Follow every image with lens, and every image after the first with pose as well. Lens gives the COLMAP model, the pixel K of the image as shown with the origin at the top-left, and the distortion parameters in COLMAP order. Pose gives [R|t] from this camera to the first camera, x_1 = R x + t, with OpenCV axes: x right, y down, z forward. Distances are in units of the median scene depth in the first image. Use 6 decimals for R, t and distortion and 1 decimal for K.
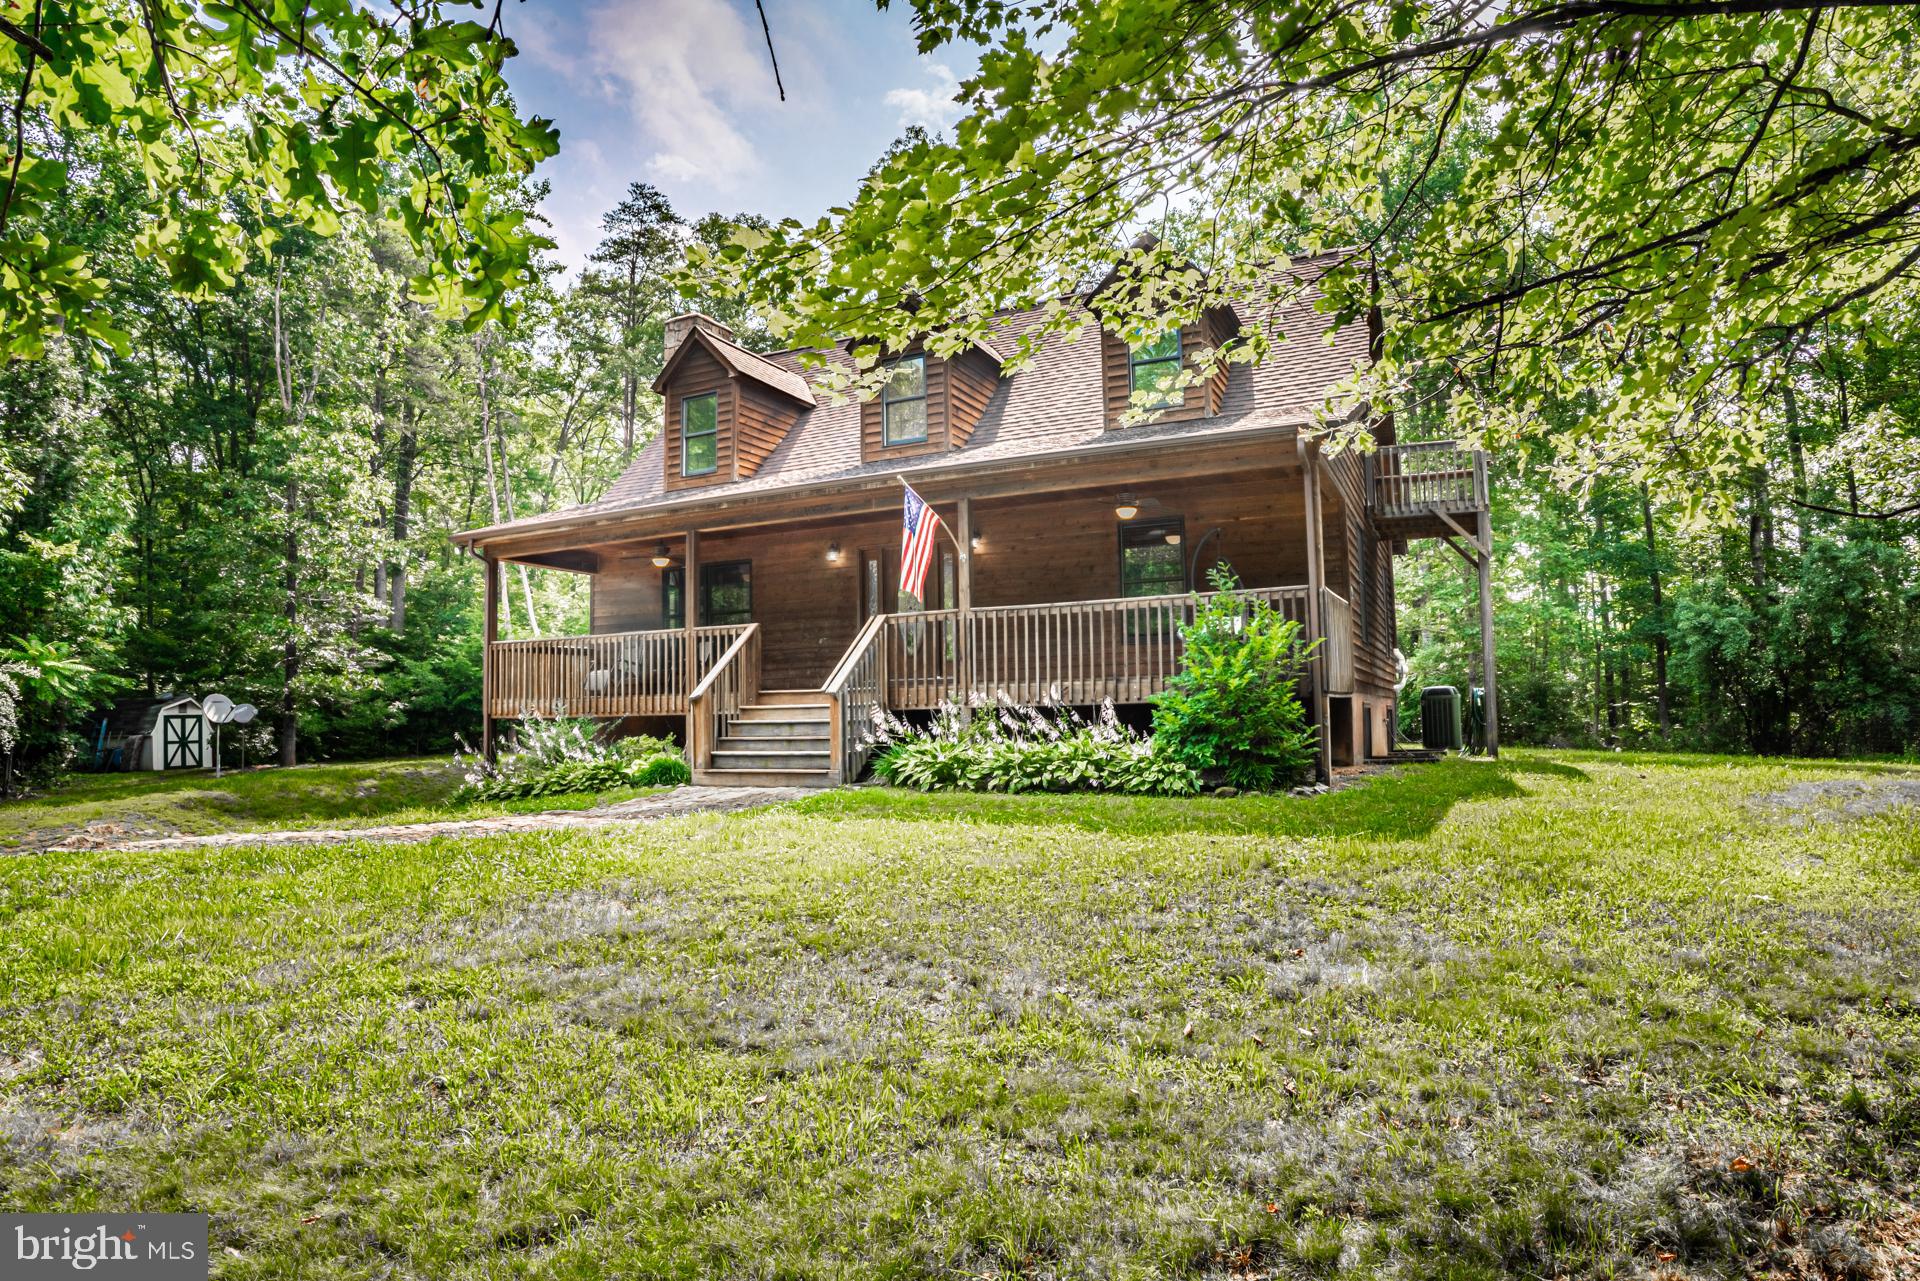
lens RADIAL K [[1108.1, 0, 960.4], [0, 1108.1, 650.4], [0, 0, 1]] dist [-0.153786, 0.043023]
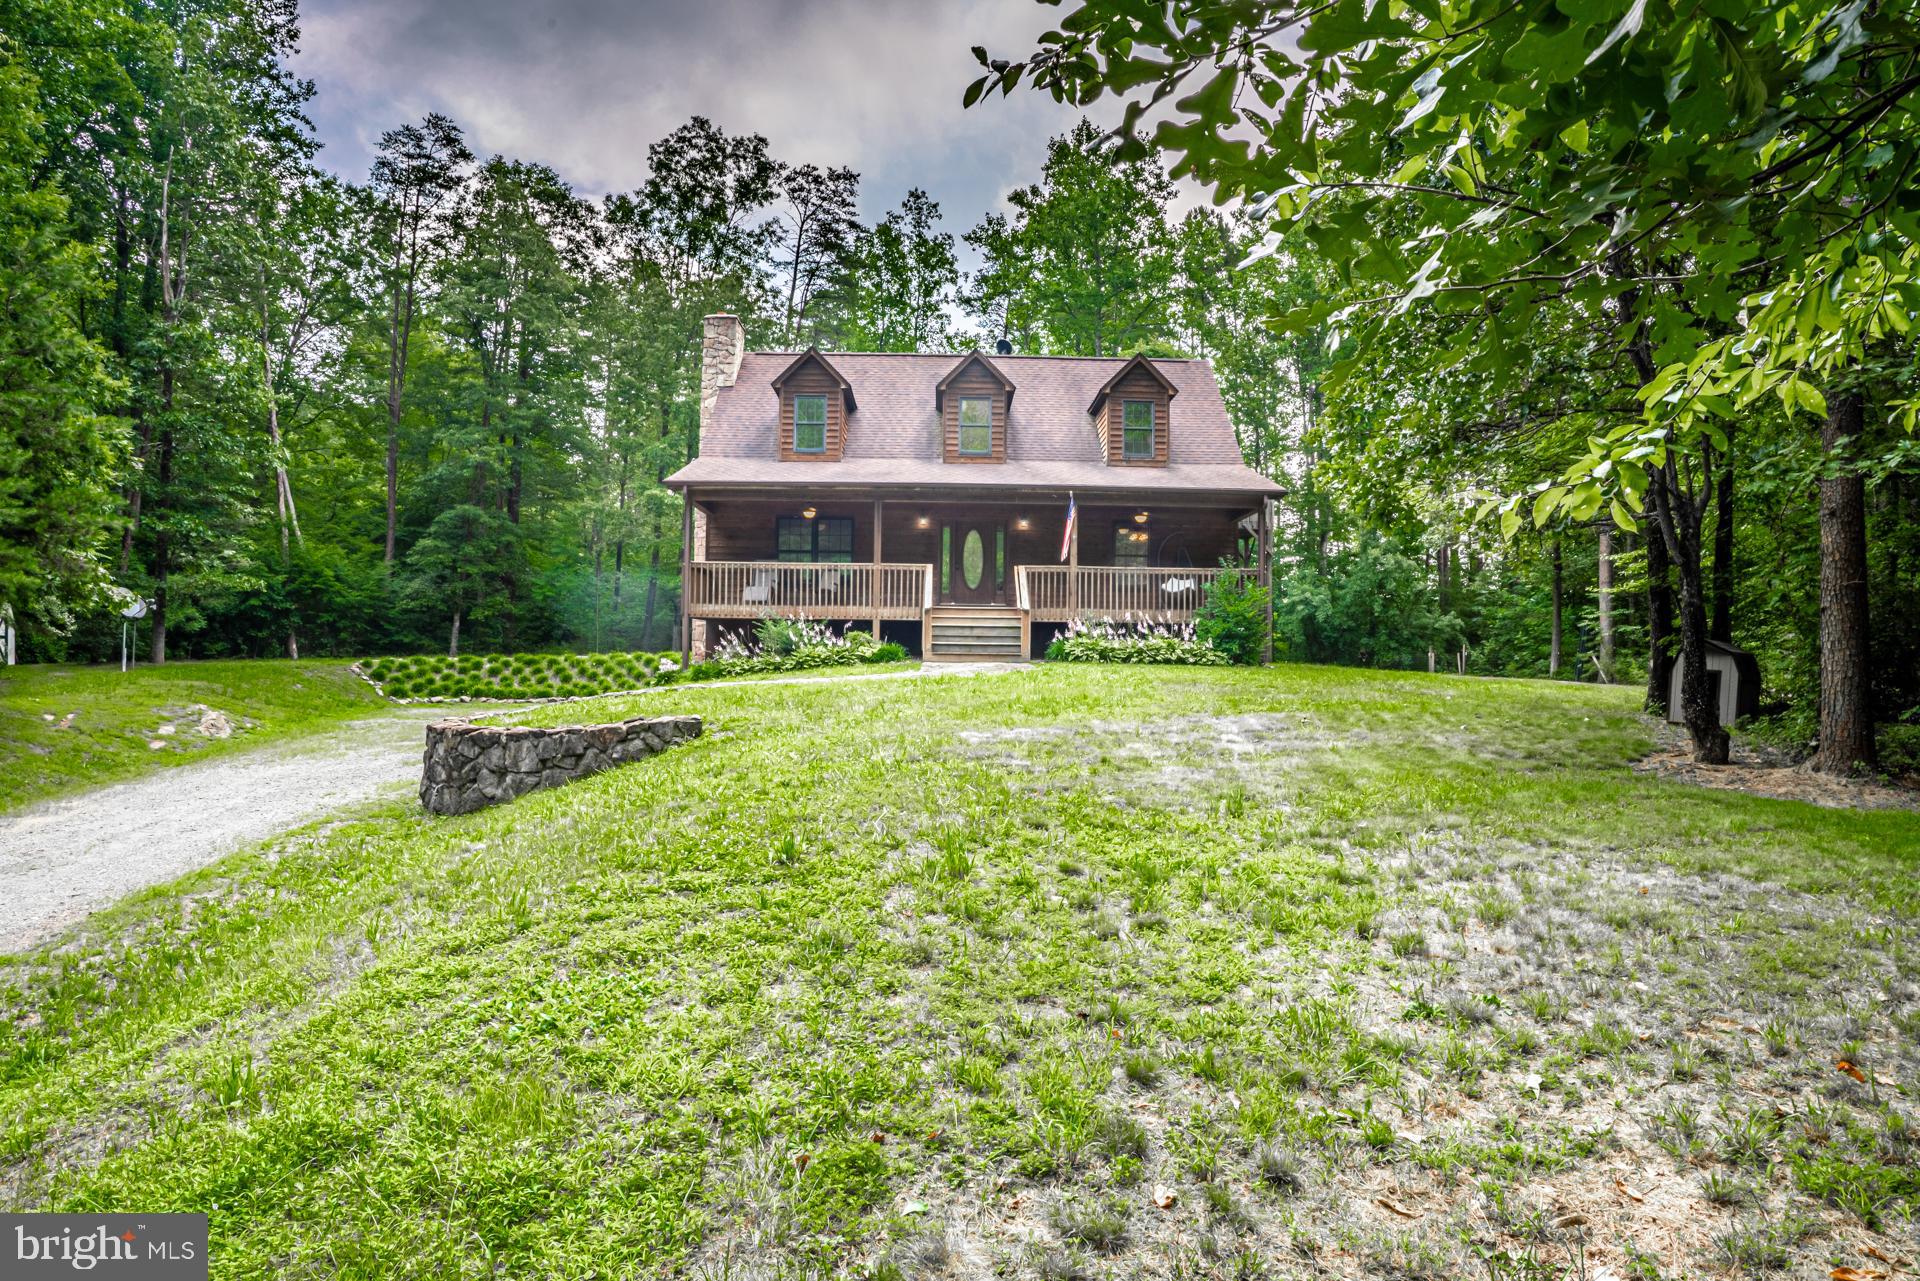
lens RADIAL K [[1108.1, 0, 960.4], [0, 1108.1, 650.4], [0, 0, 1]] dist [-0.153786, 0.043023]
pose [[0.891975, 0.035310, 0.450704, -0.282062], [-0.058827, 0.997534, 0.038273, 0.011701], [-0.448241, -0.060652, 0.891853, -0.152253]]
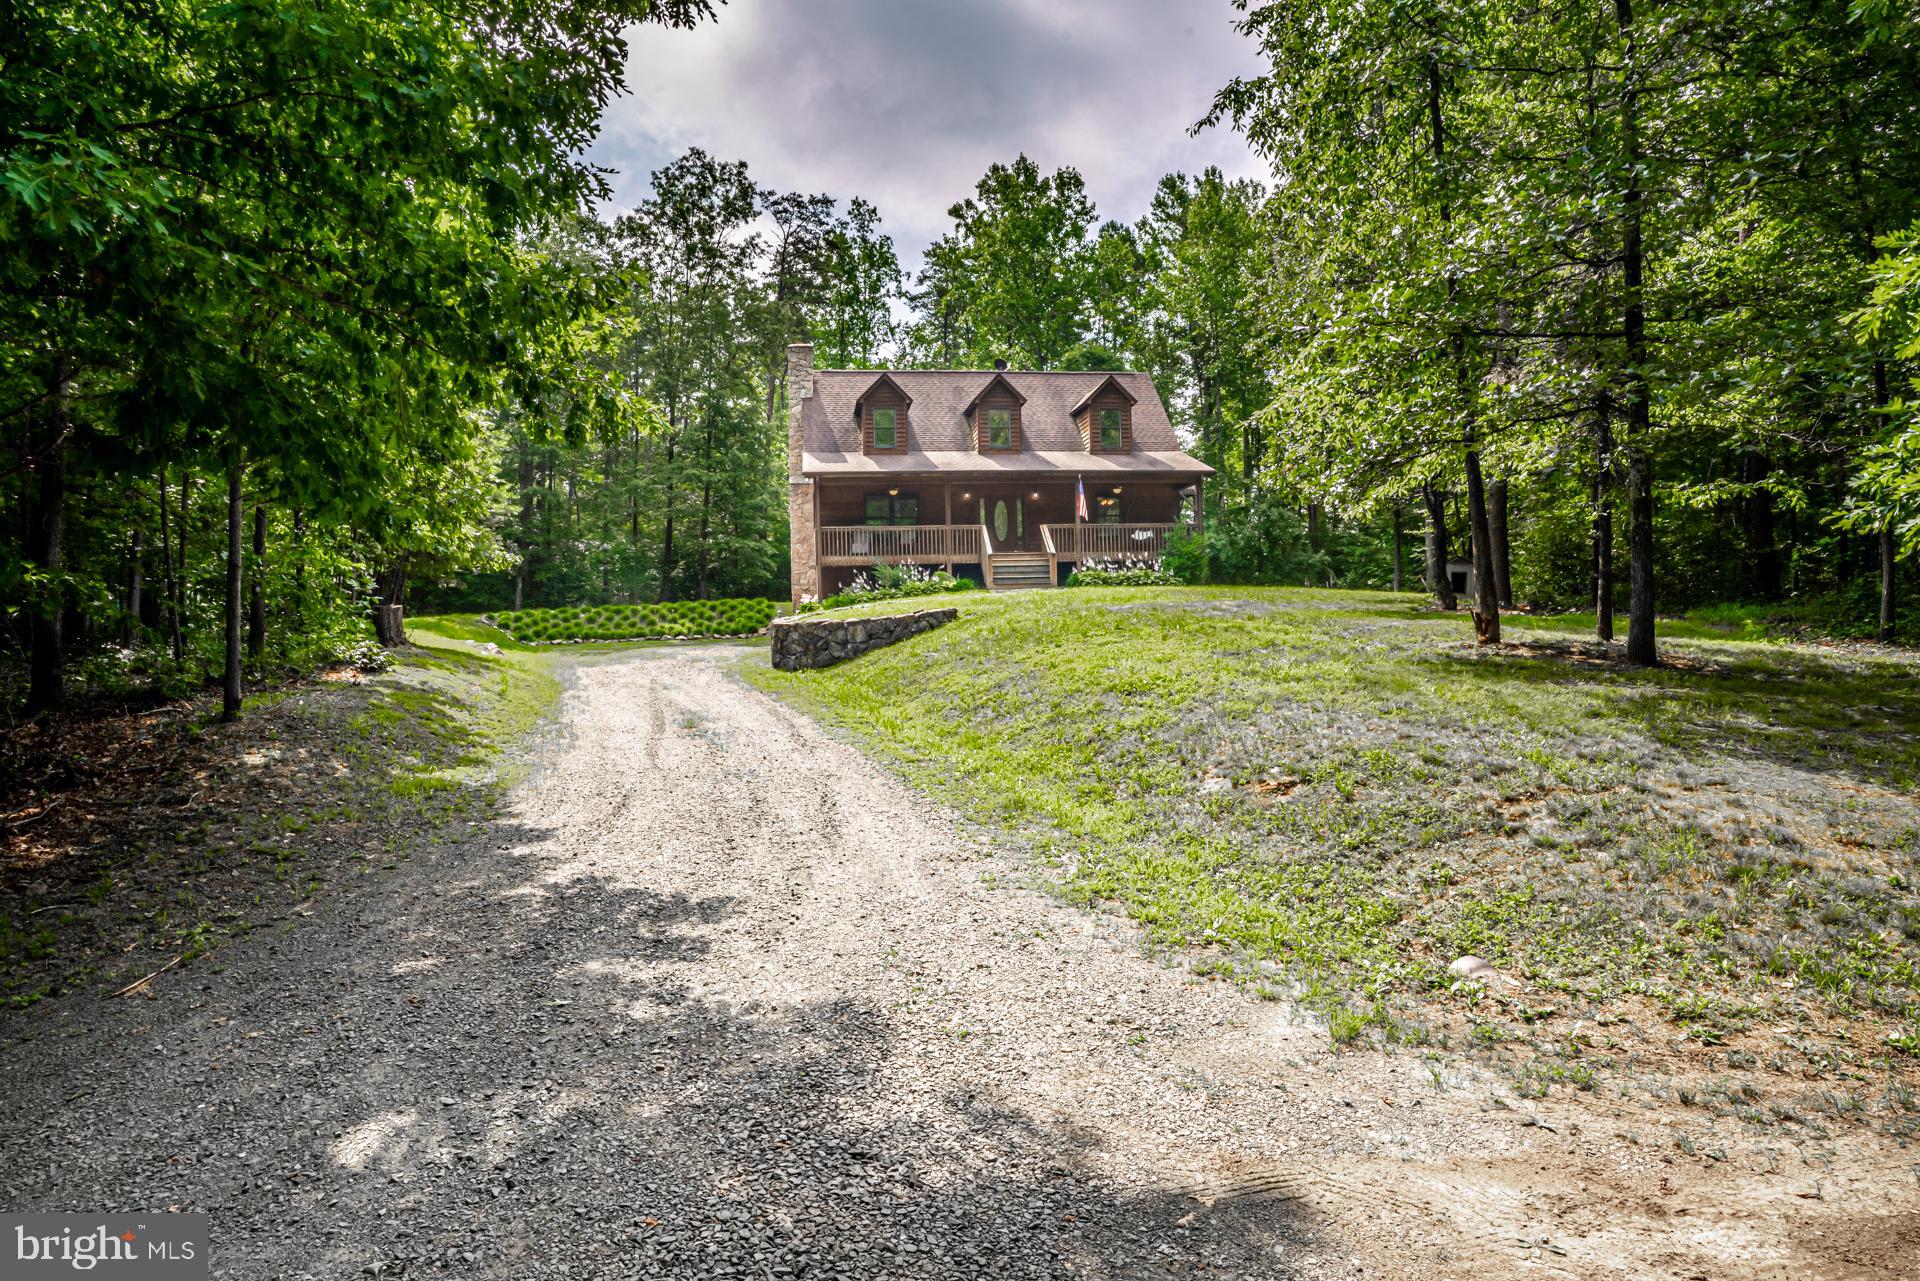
lens RADIAL K [[1108.1, 0, 960.4], [0, 1108.1, 650.4], [0, 0, 1]] dist [-0.153786, 0.043023]
pose [[0.836489, -0.015334, 0.547769, -0.495003], [-0.028736, 0.997006, 0.071792, 0.024094], [-0.547229, -0.075795, 0.833544, -0.316854]]
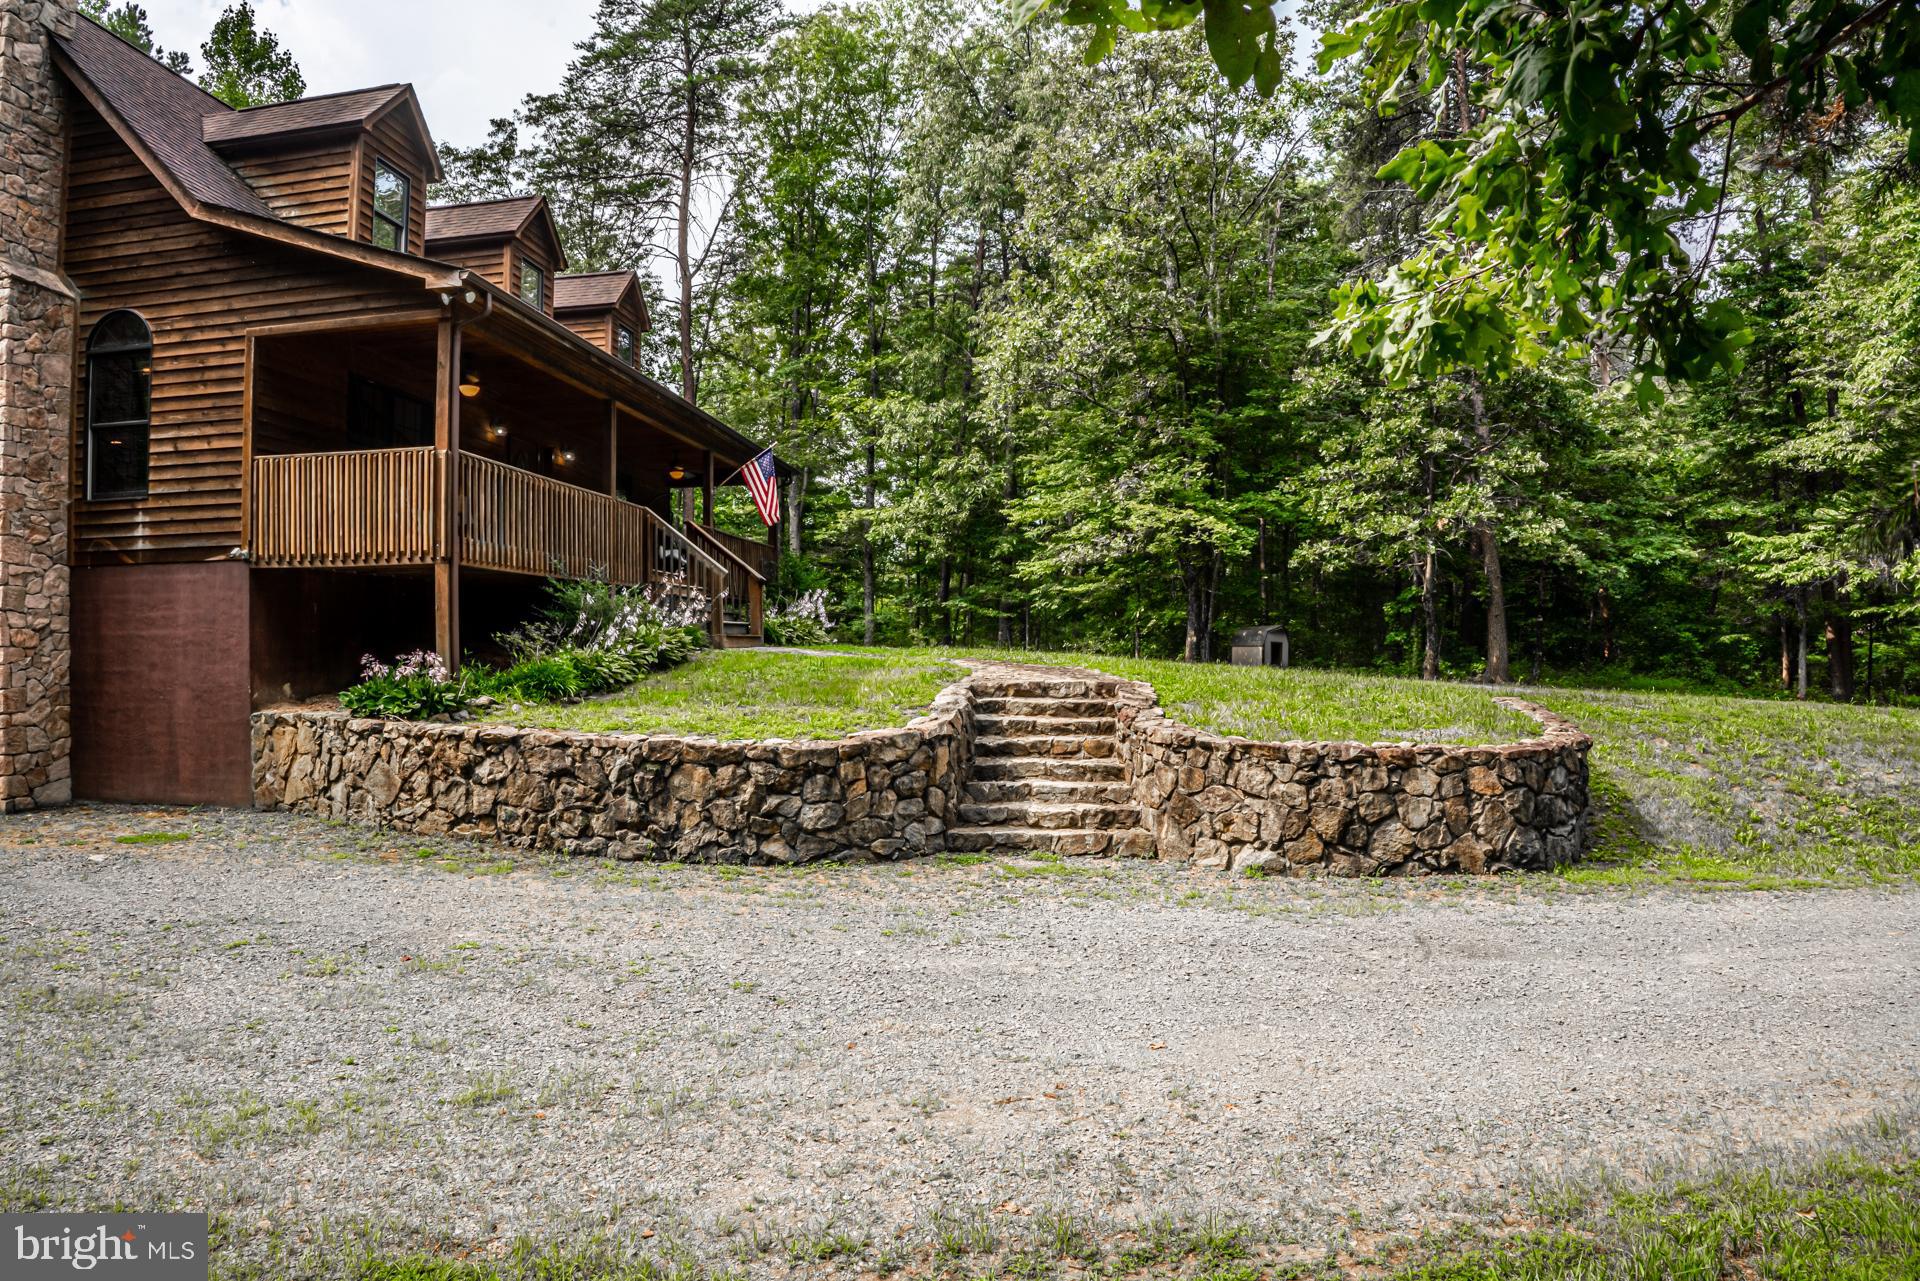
lens RADIAL K [[1108.1, 0, 960.4], [0, 1108.1, 650.4], [0, 0, 1]] dist [-0.153786, 0.043023]
pose [[-0.334656, 0.015629, 0.942211, -0.425945], [-0.046634, 0.998363, -0.033124, 0.044524], [-0.941186, -0.055025, -0.333380, 0.328926]]
